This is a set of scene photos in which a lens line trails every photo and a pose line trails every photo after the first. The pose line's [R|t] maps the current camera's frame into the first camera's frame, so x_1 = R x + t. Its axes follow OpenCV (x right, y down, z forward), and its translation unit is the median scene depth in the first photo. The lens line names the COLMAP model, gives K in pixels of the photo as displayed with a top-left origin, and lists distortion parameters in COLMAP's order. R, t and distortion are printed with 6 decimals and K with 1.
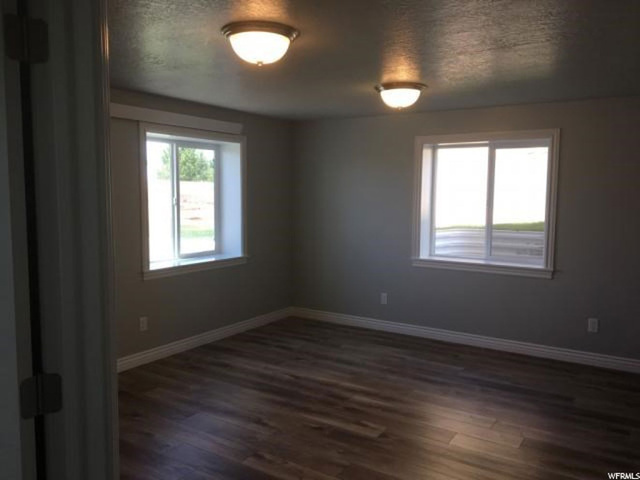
lens RADIAL K [[541.5, 0, 320.3], [0, 541.5, 240.7], [0, 0, 1]] dist [0.076512, -0.094166]
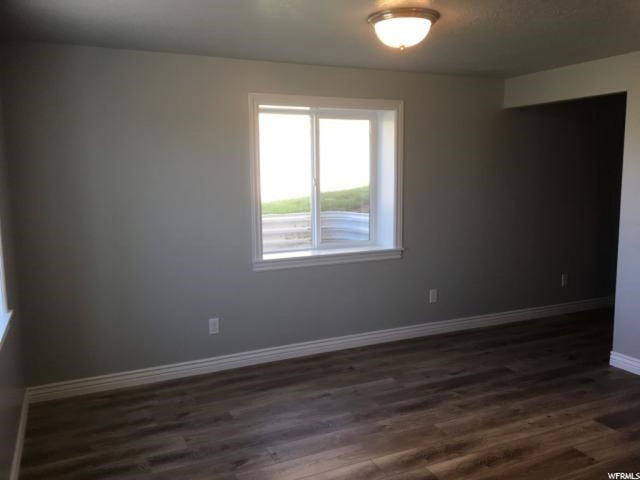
lens RADIAL K [[541.5, 0, 319.1], [0, 541.5, 237.7], [0, 0, 1]] dist [0.076512, -0.094166]
pose [[0.521211, -0.117274, 0.845332, -0.423261], [0.093536, 0.992396, 0.080004, -0.052026], [-0.848287, 0.037370, 0.528217, 0.568812]]
